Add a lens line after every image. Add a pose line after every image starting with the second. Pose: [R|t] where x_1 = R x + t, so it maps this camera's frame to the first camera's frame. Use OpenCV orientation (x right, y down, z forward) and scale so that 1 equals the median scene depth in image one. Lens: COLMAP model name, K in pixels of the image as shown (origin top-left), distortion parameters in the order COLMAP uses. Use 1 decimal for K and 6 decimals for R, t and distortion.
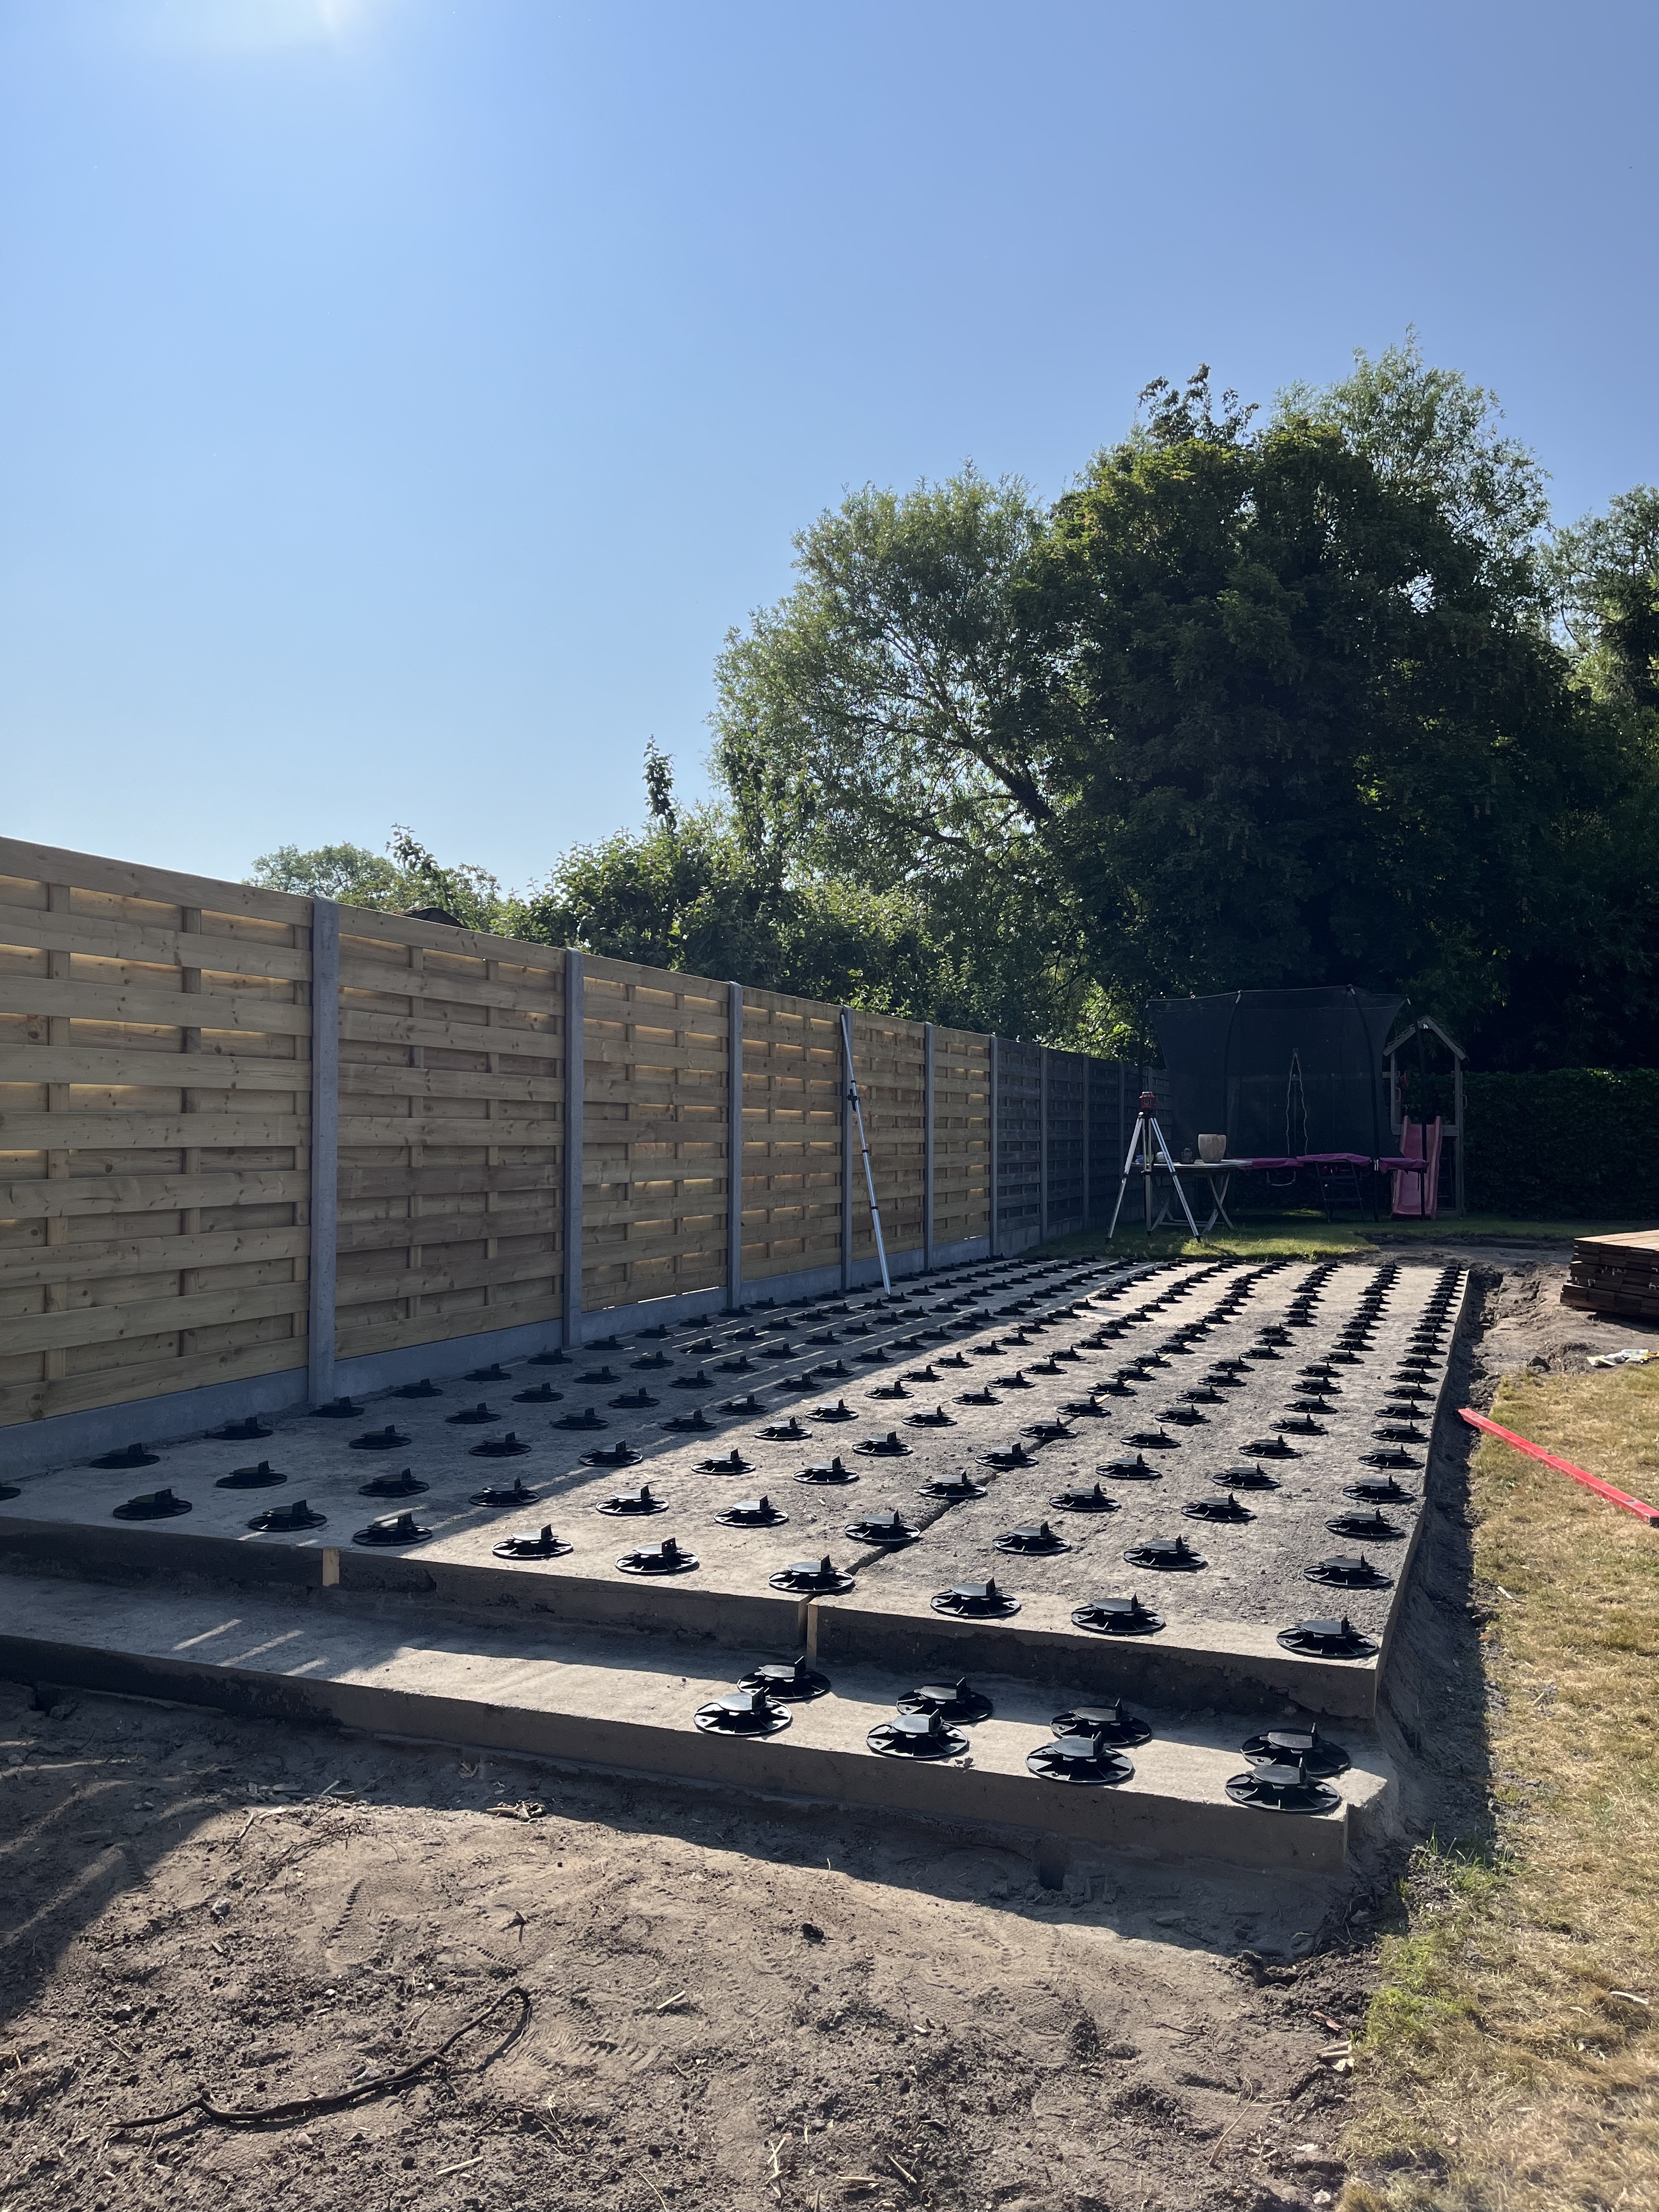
lens RADIAL K [[1620.6, 0, 853.6], [0, 1620.6, 1105.1], [0, 0, 1]] dist [0.071517, -0.131130]
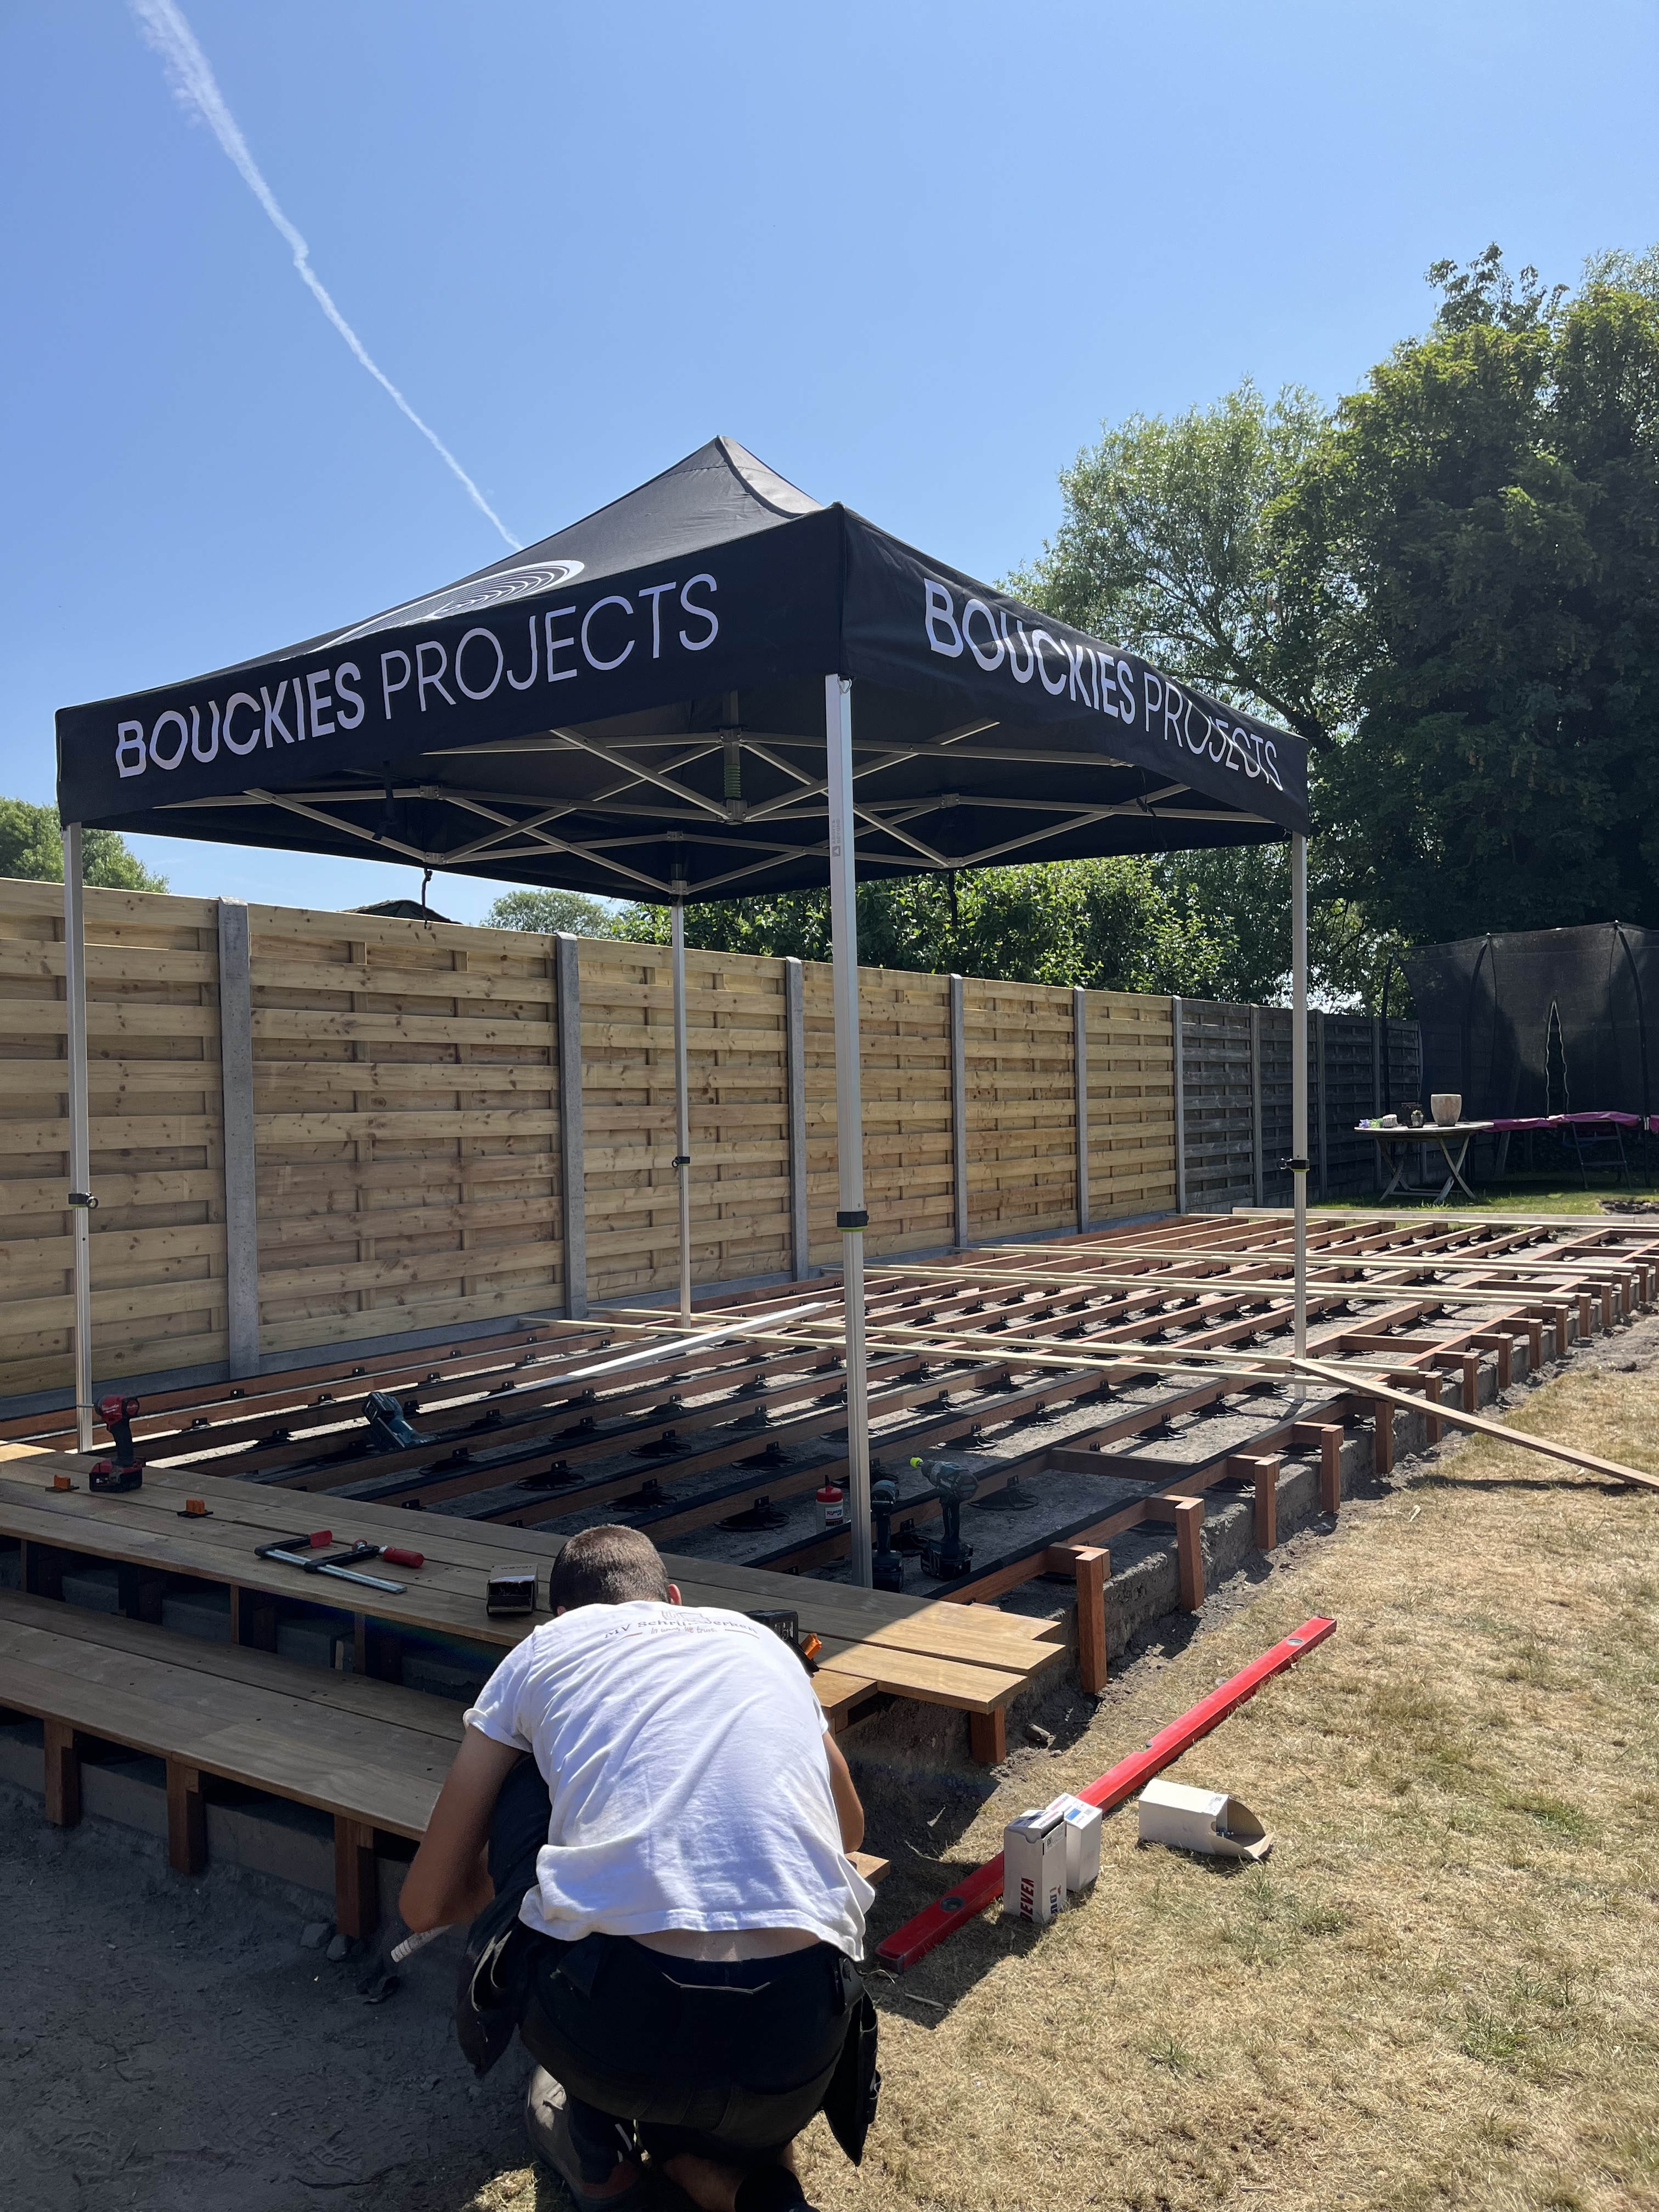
lens RADIAL K [[1620.6, 0, 853.6], [0, 1620.6, 1105.1], [0, 0, 1]] dist [0.071517, -0.131130]
pose [[0.971697, -0.017589, -0.235575, 0.141664], [0.023412, 0.999485, 0.021944, -0.006242], [0.235068, -0.026838, 0.971608, 0.051181]]
